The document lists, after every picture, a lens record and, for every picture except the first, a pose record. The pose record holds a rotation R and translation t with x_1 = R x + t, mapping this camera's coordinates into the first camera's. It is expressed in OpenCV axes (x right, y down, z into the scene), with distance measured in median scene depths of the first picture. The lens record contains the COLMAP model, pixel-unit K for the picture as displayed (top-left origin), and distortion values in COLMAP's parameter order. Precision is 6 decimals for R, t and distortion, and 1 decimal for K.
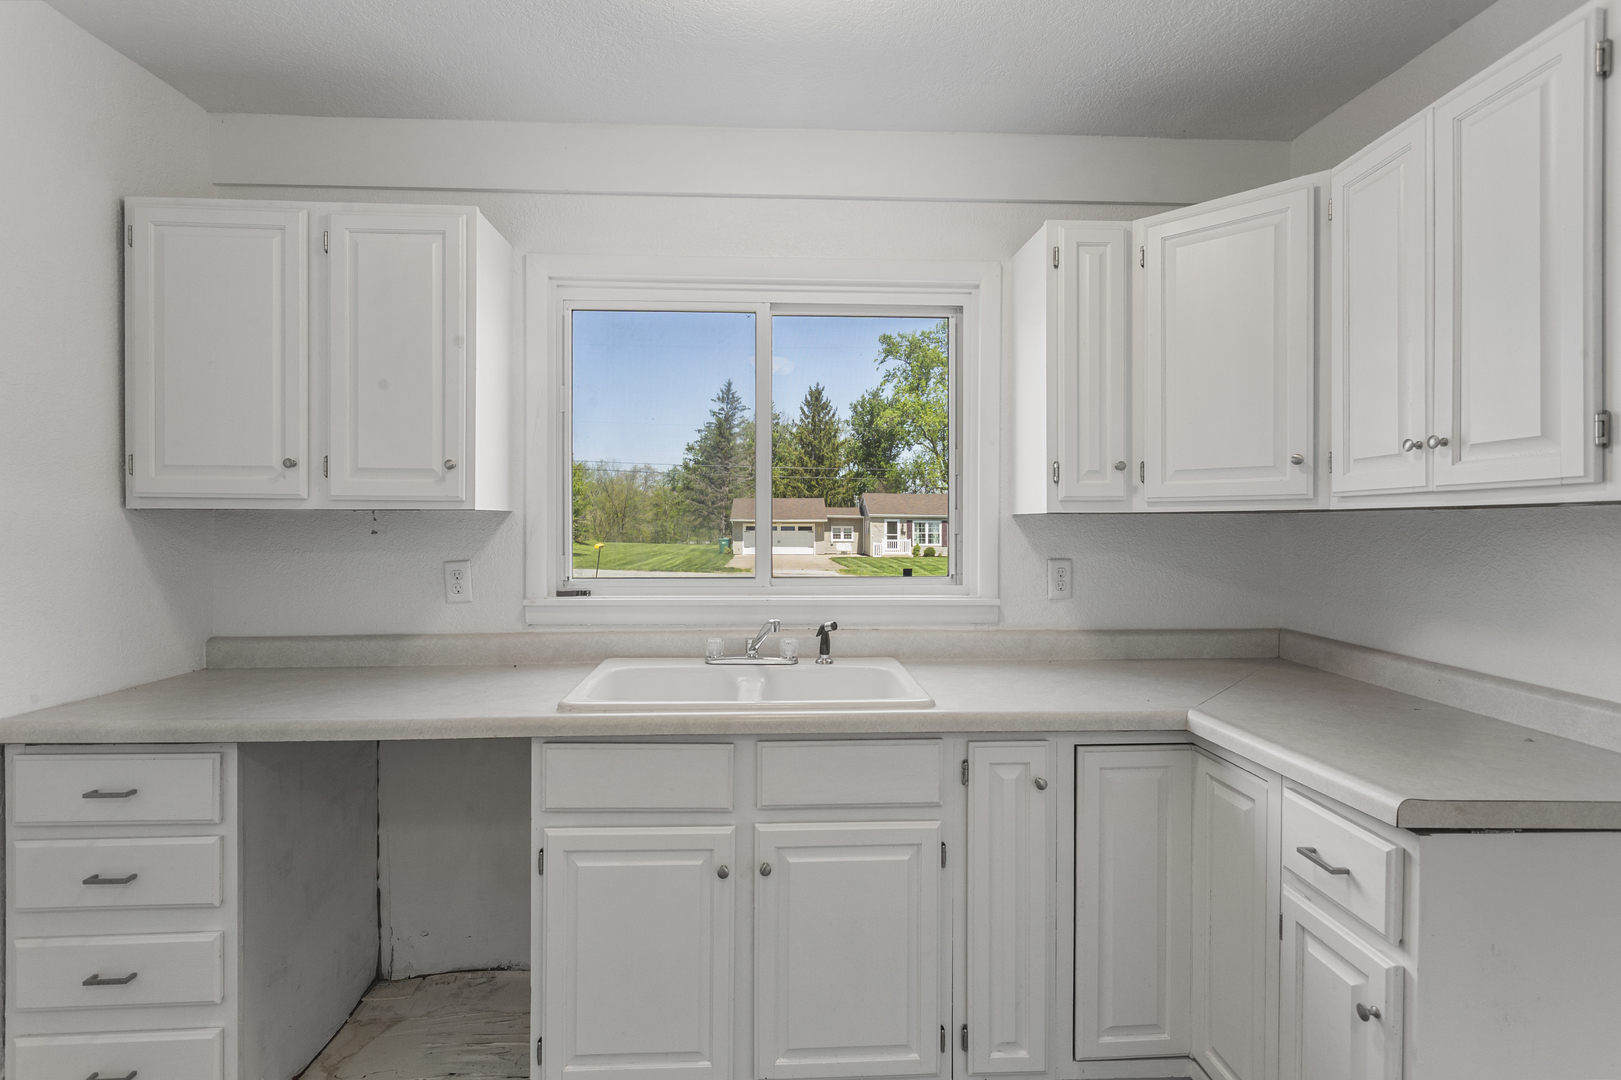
lens RADIAL K [[783.2, 0, 821.9], [0, 783.2, 527.5], [0, 0, 1]] dist [0.002778, 0.002436]
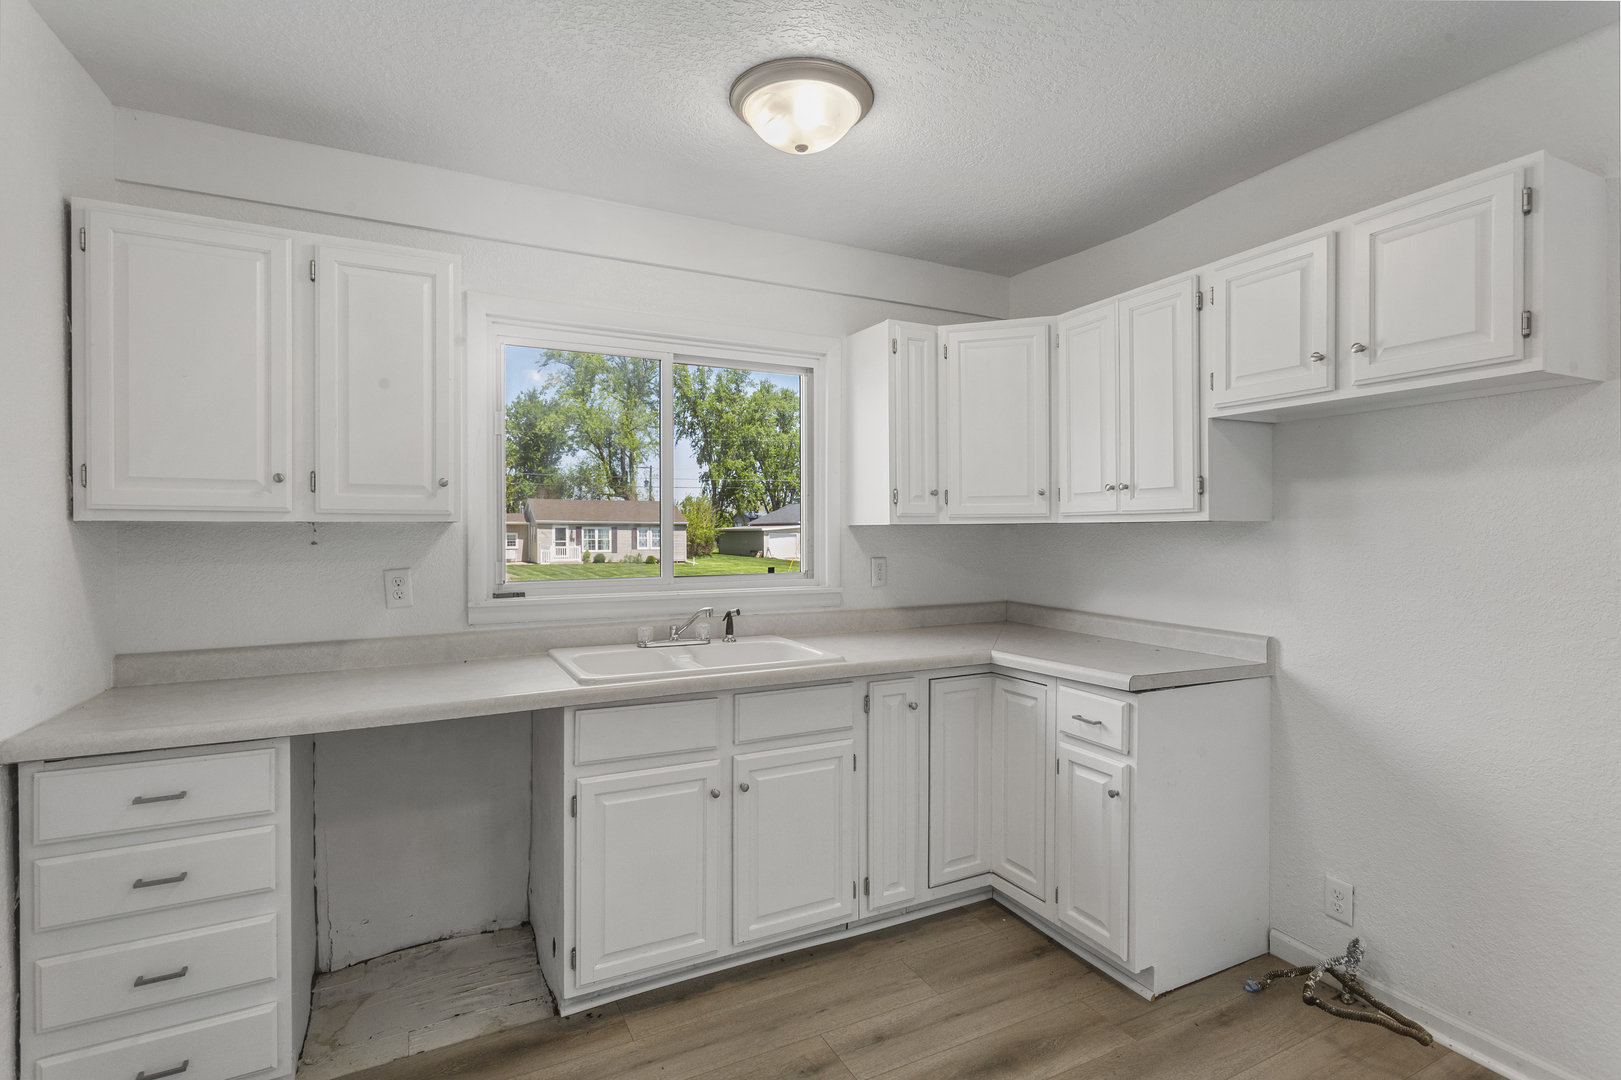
lens RADIAL K [[783.2, 0, 809.6], [0, 783.2, 533.5], [0, 0, 1]] dist [0.002778, 0.002436]
pose [[0.908615, -0.005039, 0.417603, -0.473580], [0.004892, 0.999987, 0.001422, -0.005740], [-0.417605, 0.000751, 0.908628, -0.253074]]
